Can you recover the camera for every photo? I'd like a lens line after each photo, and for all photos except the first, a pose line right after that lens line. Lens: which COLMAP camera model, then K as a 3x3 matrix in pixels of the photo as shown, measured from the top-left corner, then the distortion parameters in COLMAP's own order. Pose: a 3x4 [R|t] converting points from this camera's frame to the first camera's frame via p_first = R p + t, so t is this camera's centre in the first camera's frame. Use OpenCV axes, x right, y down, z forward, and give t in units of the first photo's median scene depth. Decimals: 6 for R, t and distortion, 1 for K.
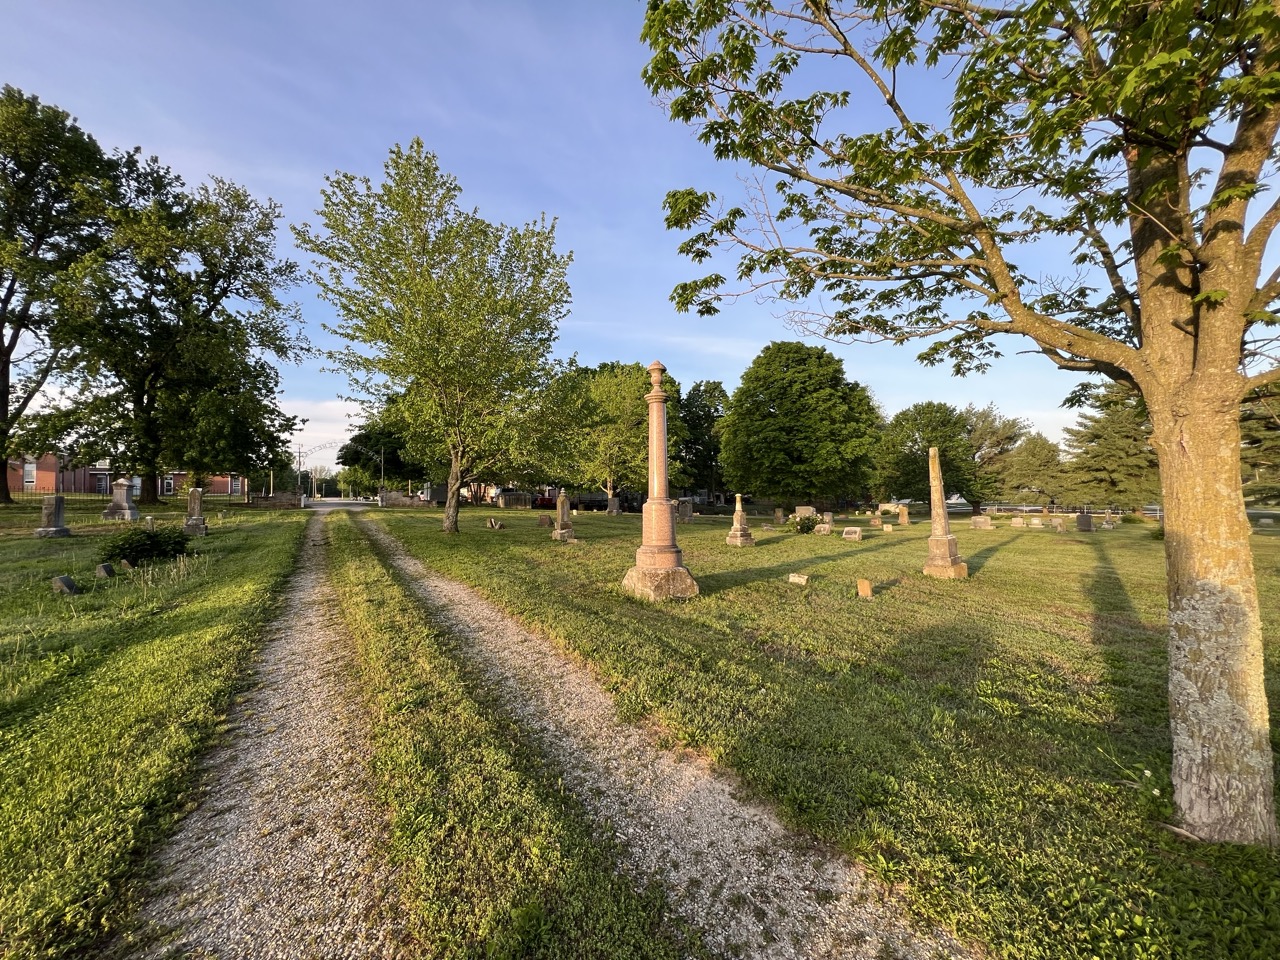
lens RADIAL K [[511.2, 0, 640.0], [0, 511.2, 480.0], [0, 0, 1]] dist [-0.001442, -0.000768]
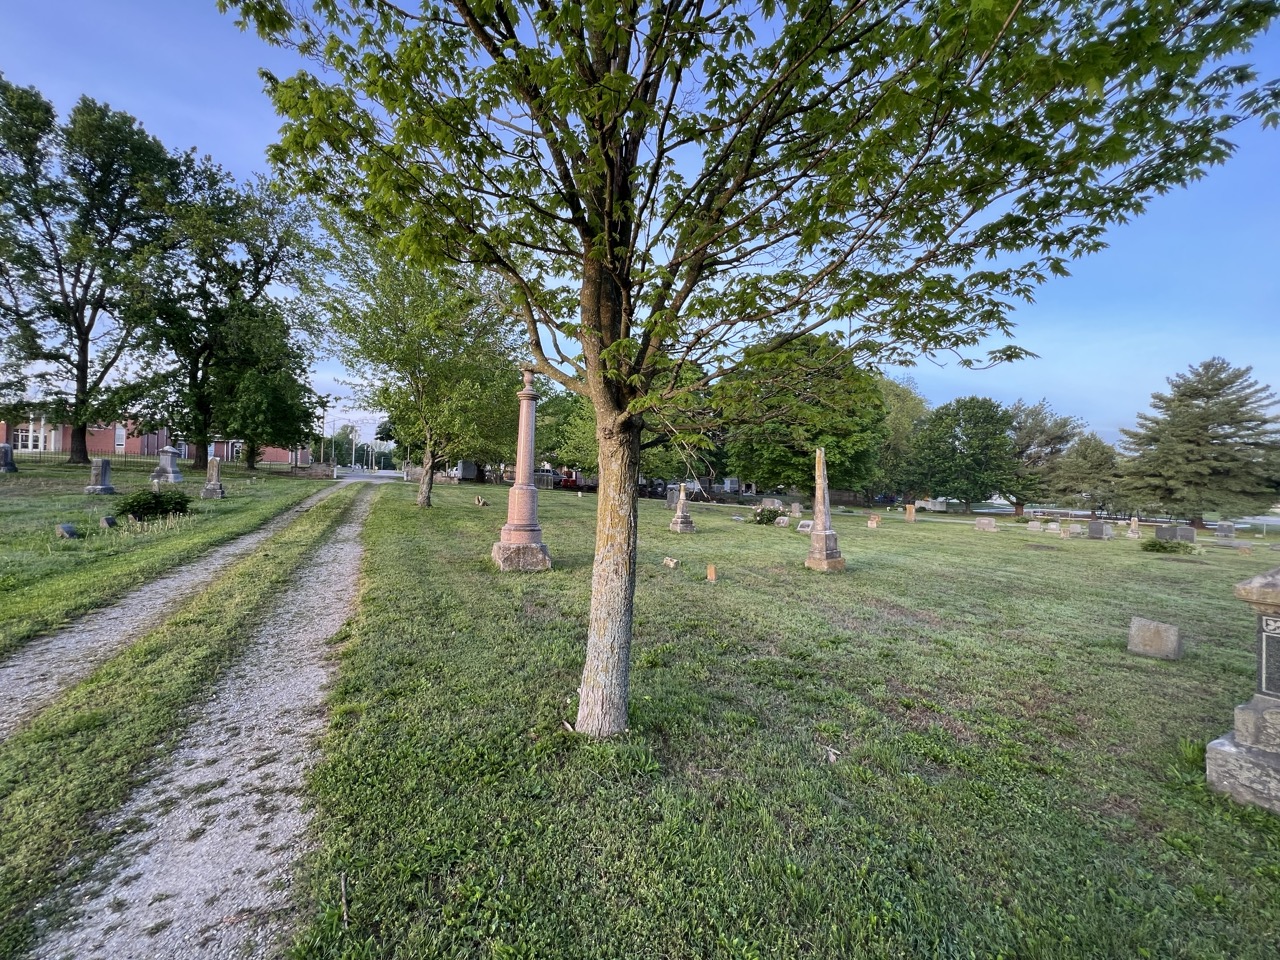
lens RADIAL K [[511.2, 0, 640.0], [0, 511.2, 480.0], [0, 0, 1]] dist [-0.001442, -0.000768]
pose [[0.994813, 0.044114, -0.091662, 0.104708], [-0.041379, 0.998646, 0.031527, -0.004828], [0.092928, -0.027570, 0.995291, -0.031205]]
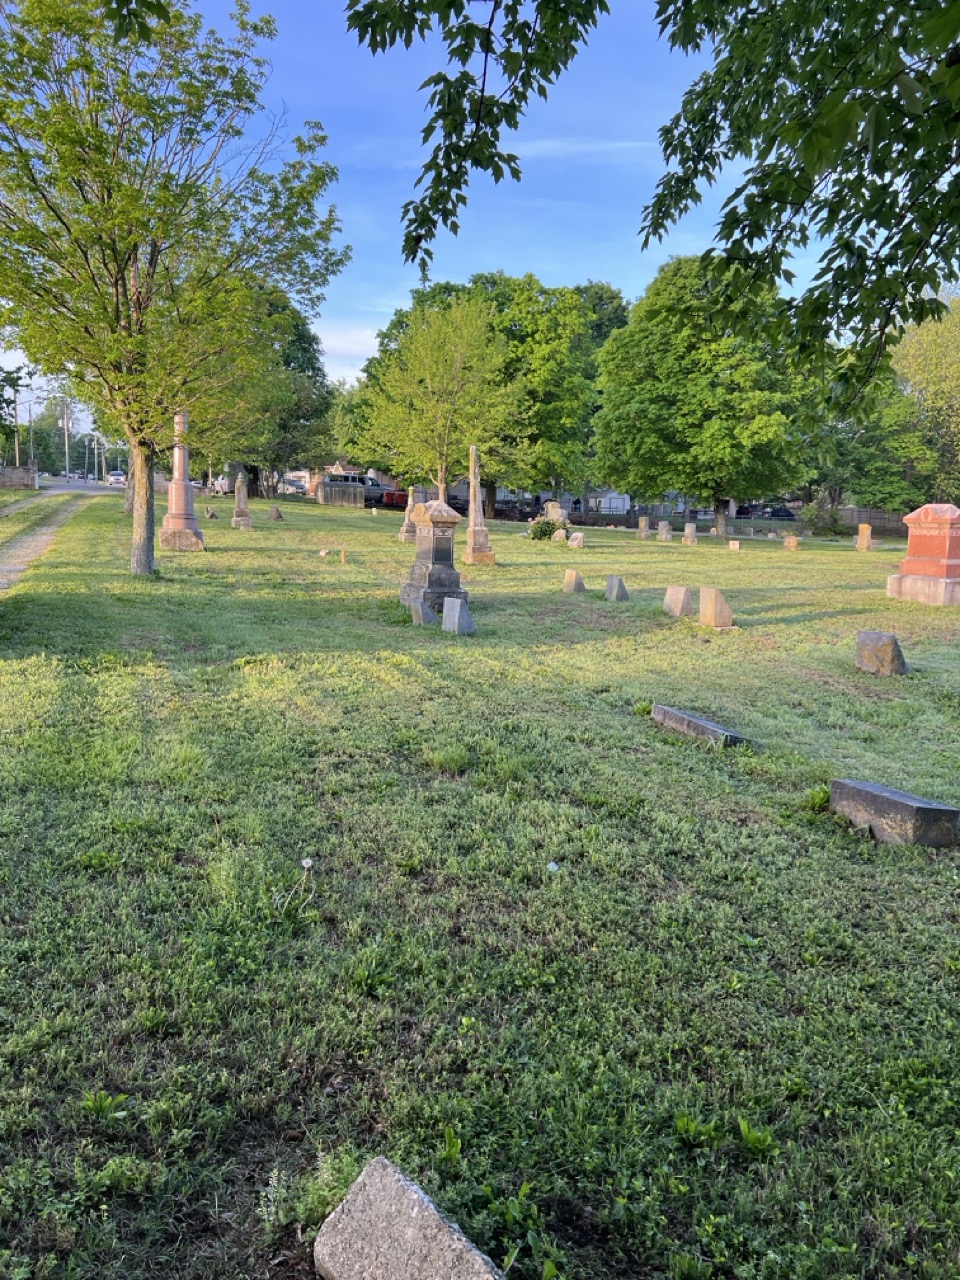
lens RADIAL K [[981.6, 0, 475.4], [0, 981.6, 634.1], [0, 0, 1]] dist [0.011212, 0.002158]
pose [[0.974972, 0.070936, -0.210709, 0.378142], [-0.034932, 0.984839, 0.169917, -0.006415], [0.219568, -0.158304, 0.962668, -0.385211]]
